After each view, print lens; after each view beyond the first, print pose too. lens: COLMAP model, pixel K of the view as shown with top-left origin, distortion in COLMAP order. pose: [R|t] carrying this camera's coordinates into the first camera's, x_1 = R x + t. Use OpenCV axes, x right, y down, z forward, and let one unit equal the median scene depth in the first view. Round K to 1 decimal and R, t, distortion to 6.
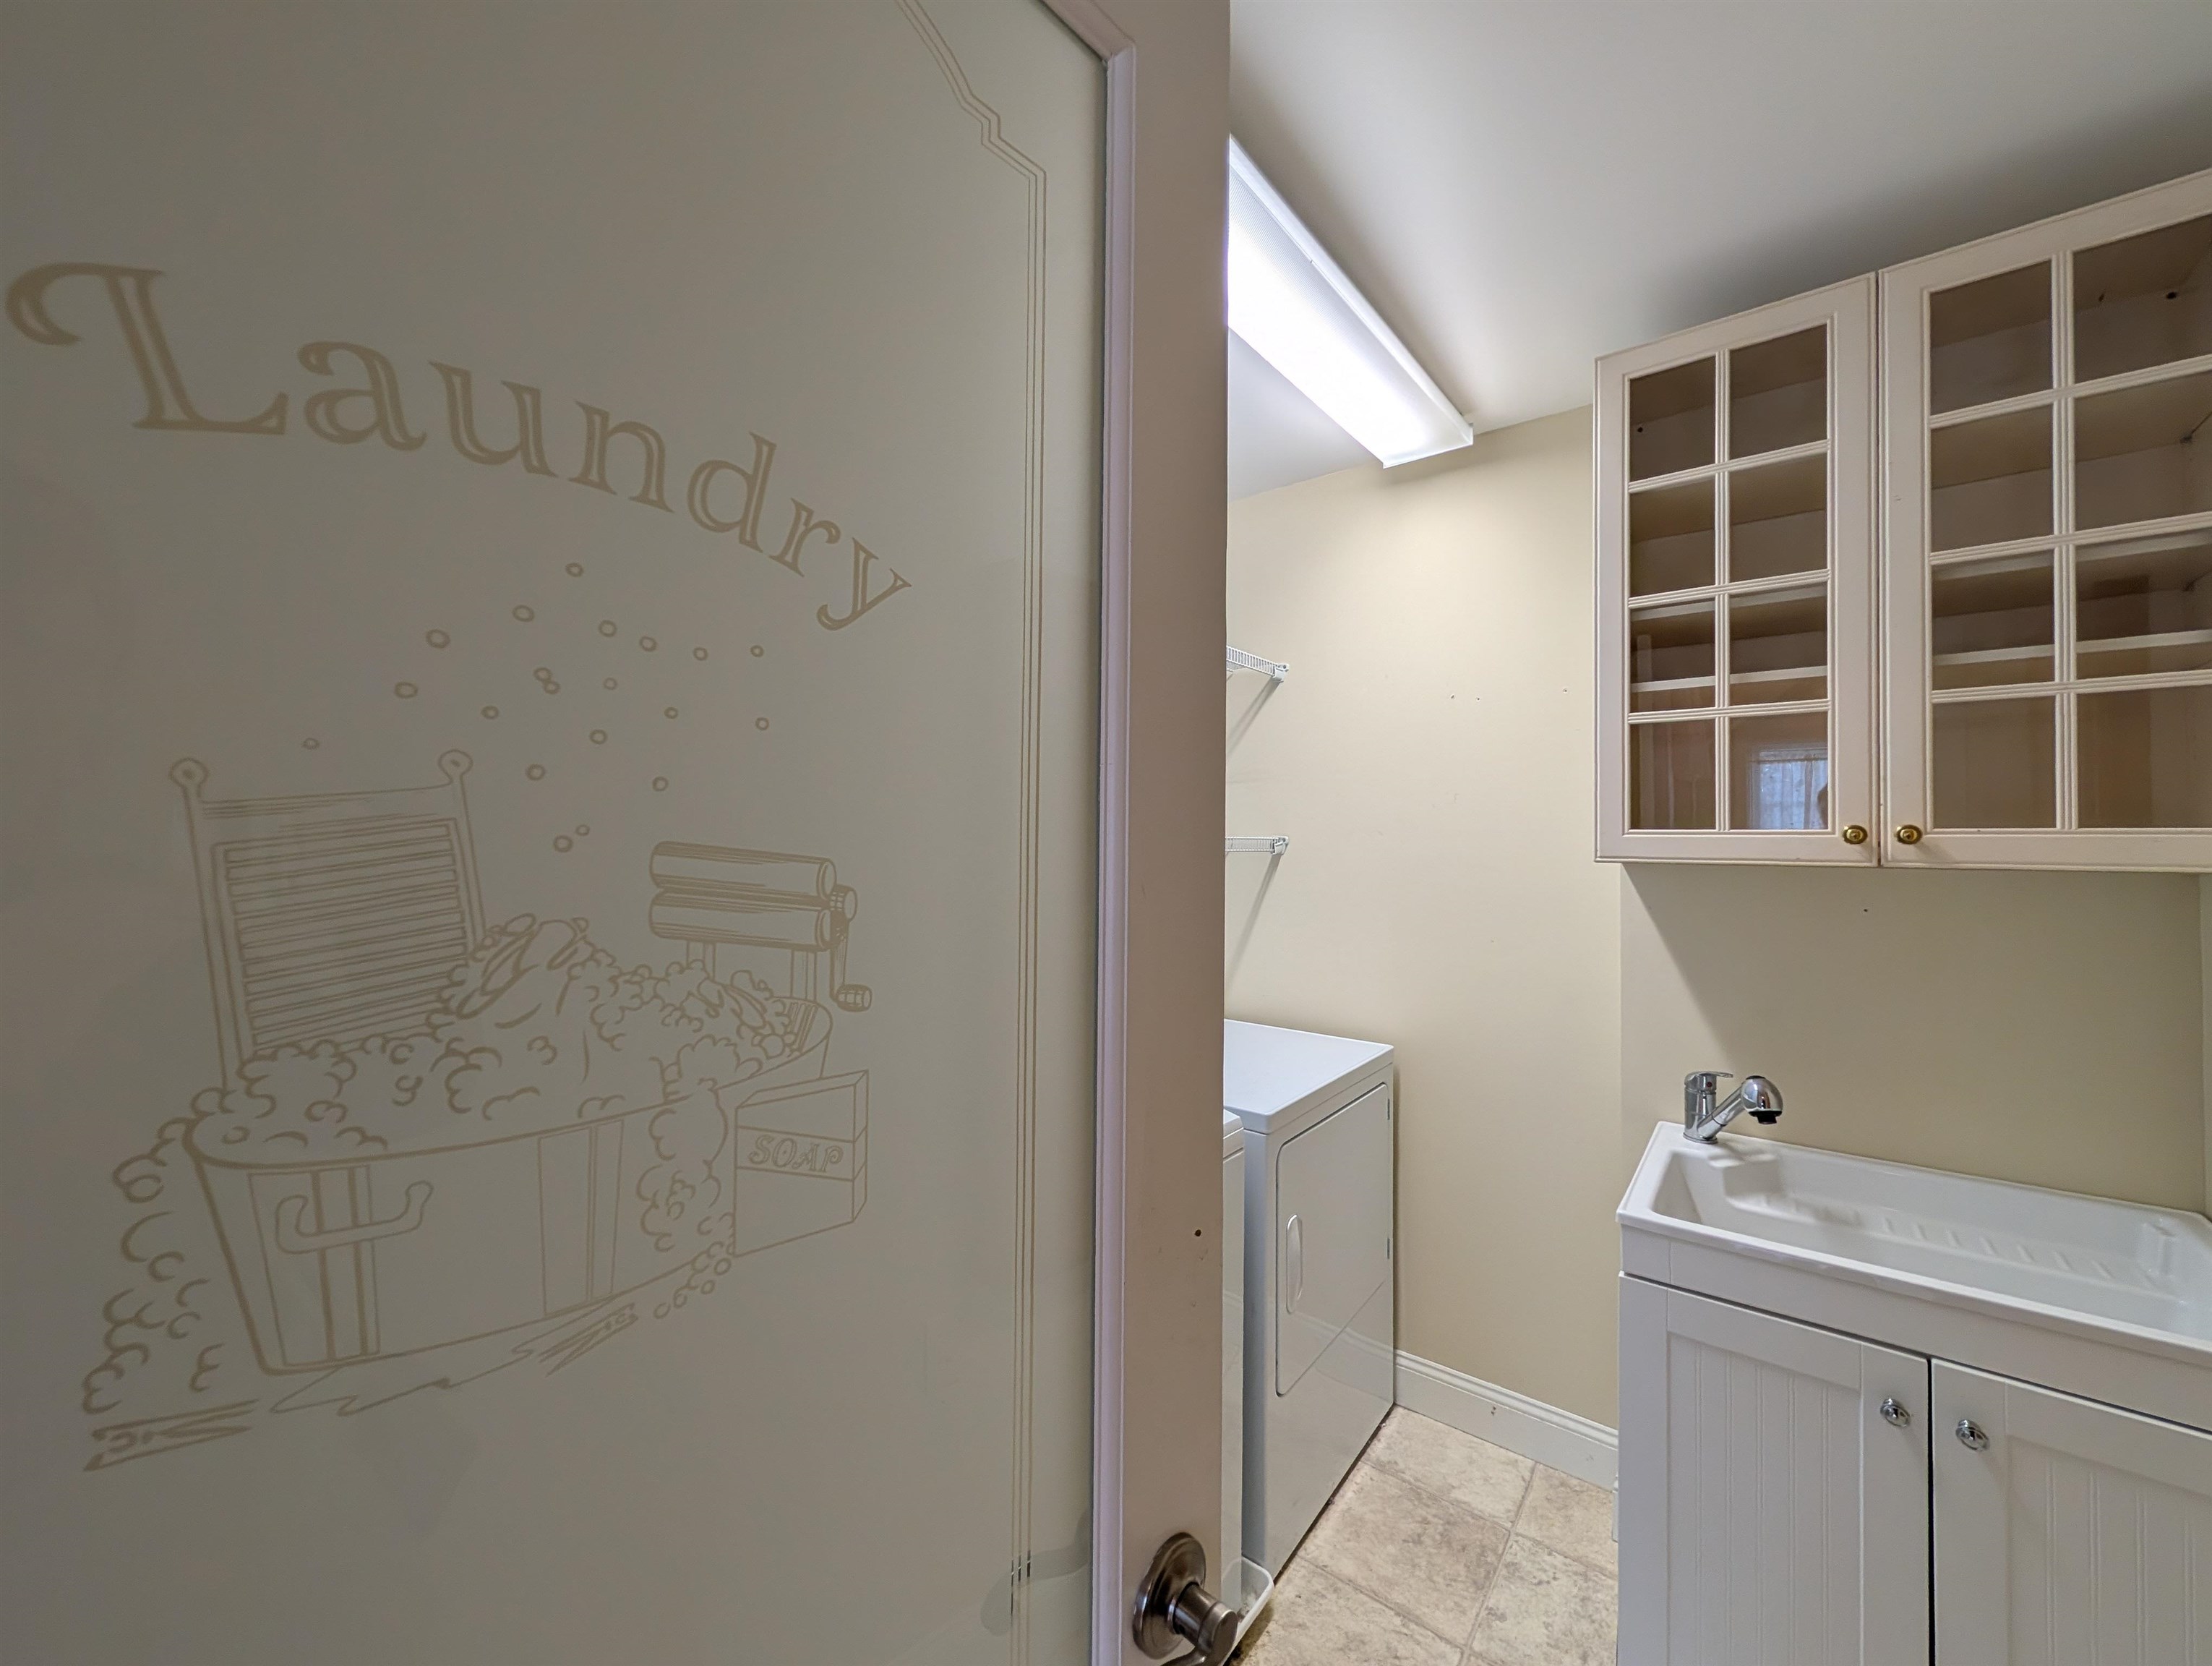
lens RADIAL K [[850.5, 0, 1107.4], [0, 850.5, 829.2], [0, 0, 1]] dist [0.000175, -0.000017]
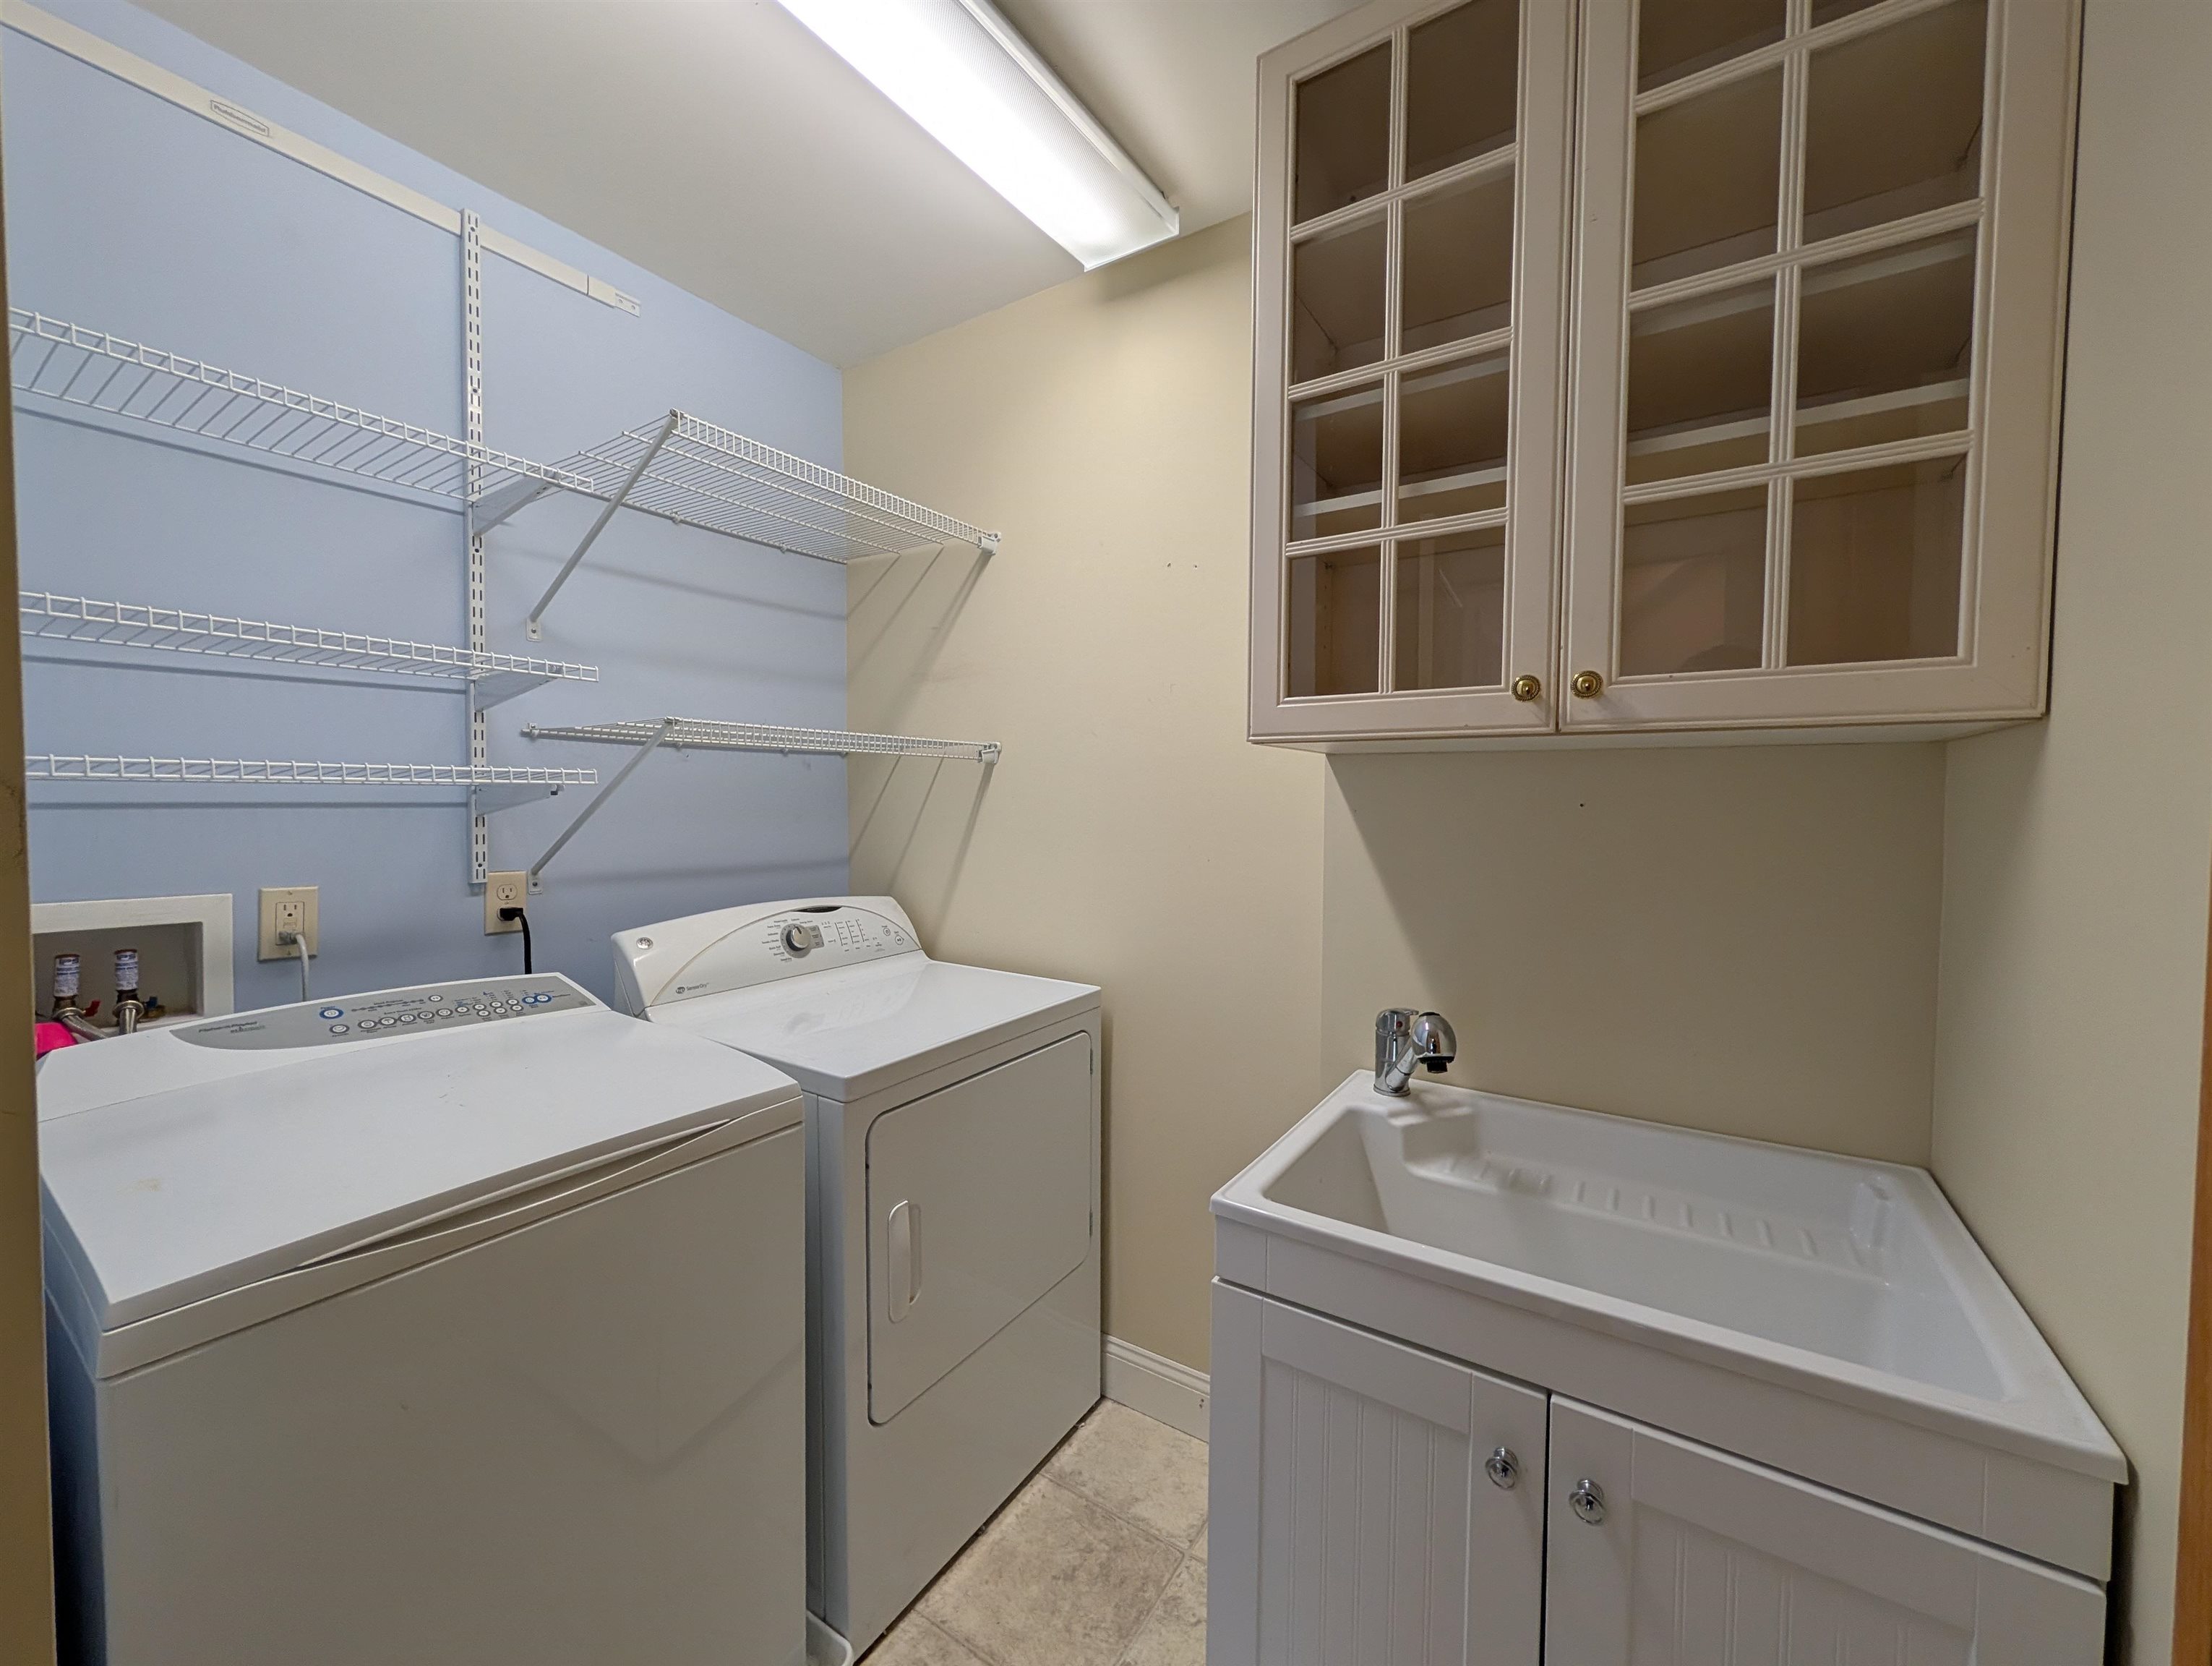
lens RADIAL K [[850.5, 0, 1107.4], [0, 850.5, 829.2], [0, 0, 1]] dist [0.000175, -0.000017]
pose [[0.995967, -0.004863, 0.089587, 0.375692], [-0.000069, 0.998488, 0.054976, 0.073954], [-0.089719, -0.054760, 0.994461, 0.242673]]
